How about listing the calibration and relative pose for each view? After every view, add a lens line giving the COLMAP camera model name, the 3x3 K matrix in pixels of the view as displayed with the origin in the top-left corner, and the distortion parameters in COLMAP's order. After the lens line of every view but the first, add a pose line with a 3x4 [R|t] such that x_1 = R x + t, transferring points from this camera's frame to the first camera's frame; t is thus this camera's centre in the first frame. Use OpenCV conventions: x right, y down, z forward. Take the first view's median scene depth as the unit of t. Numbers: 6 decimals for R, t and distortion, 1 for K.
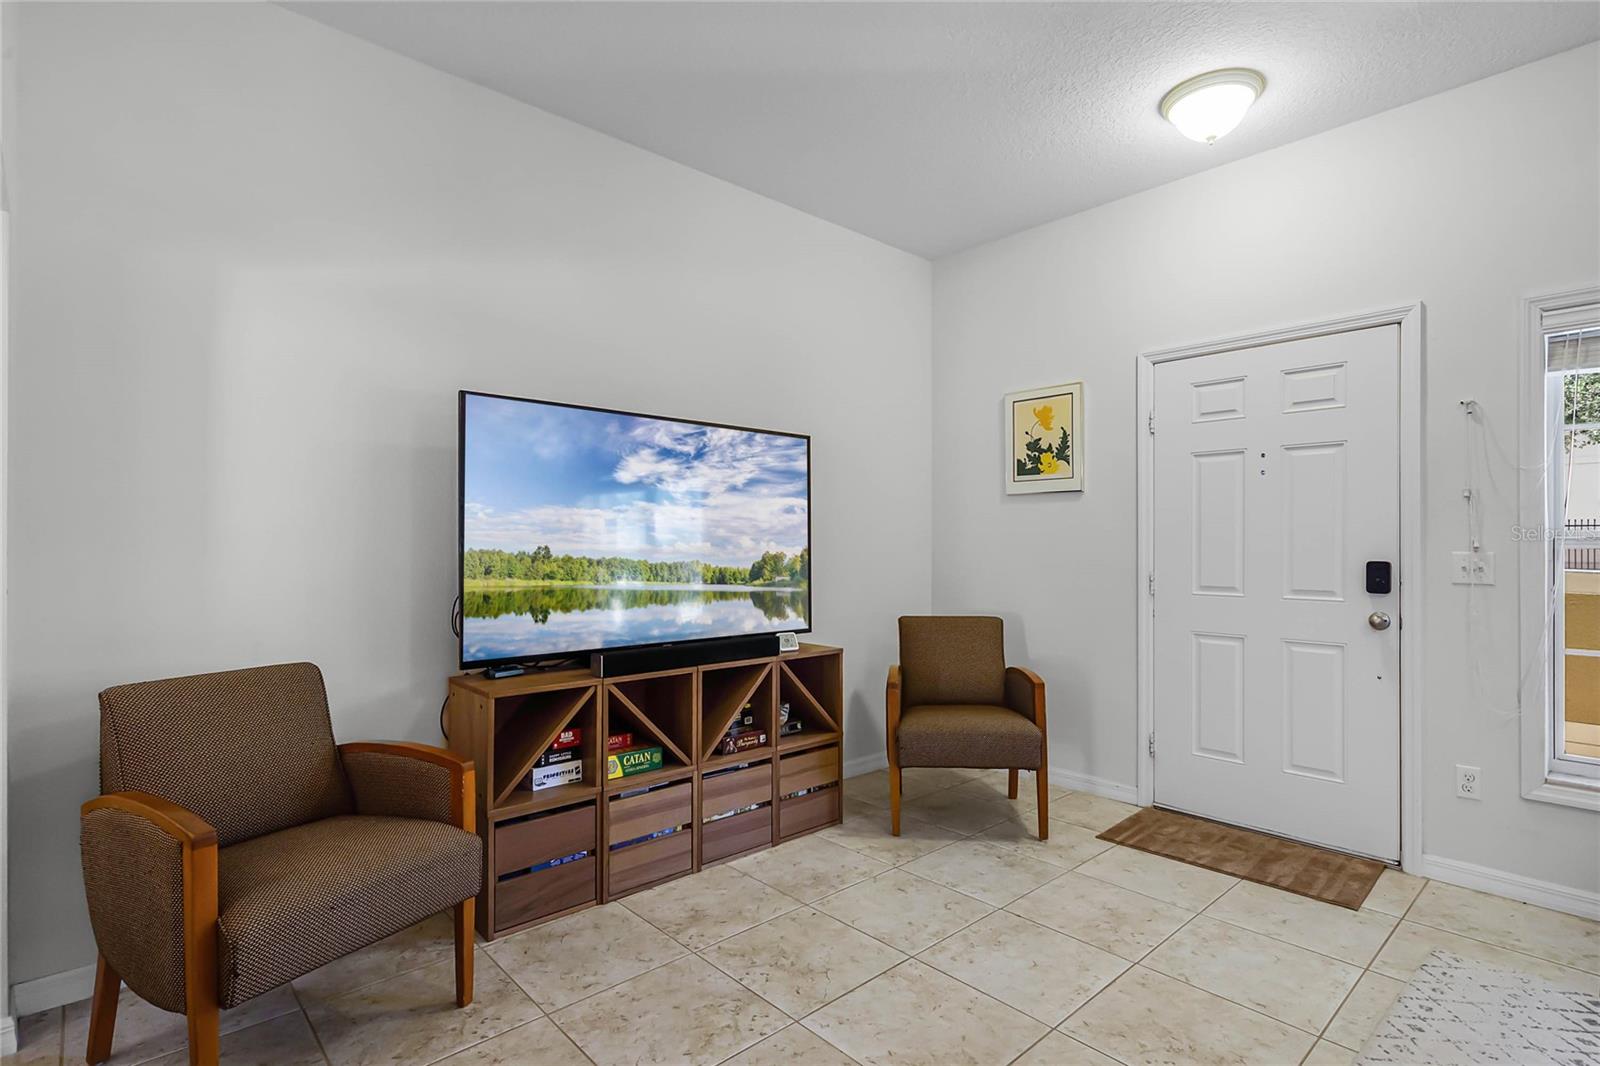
lens RADIAL K [[786.9, 0, 804.5], [0, 786.9, 543.0], [0, 0, 1]] dist [-0.001306, -0.000056]
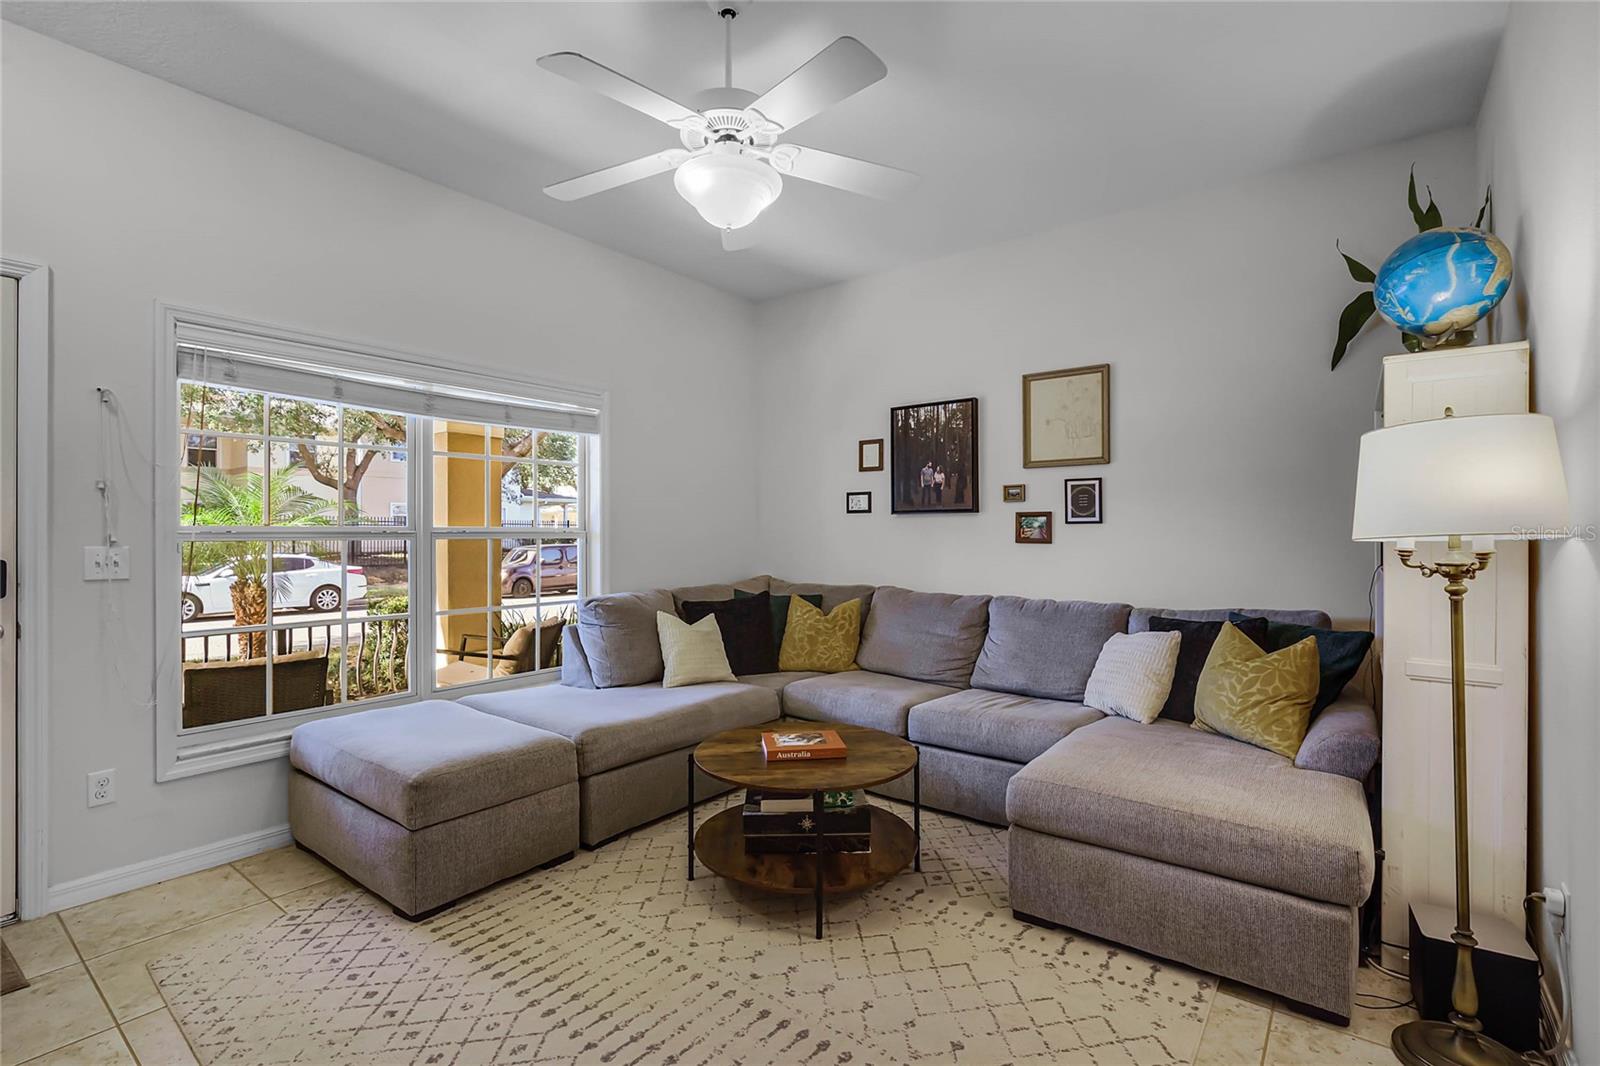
lens RADIAL K [[728.9, 0, 800.0], [0, 728.9, 533.0], [0, 0, 1]] dist [0.000240, 0.000181]
pose [[-0.169933, 0.001802, 0.985454, -0.164652], [0.001308, 0.999998, -0.001603, -0.002510], [-0.985455, 0.001016, -0.169935, 0.298807]]
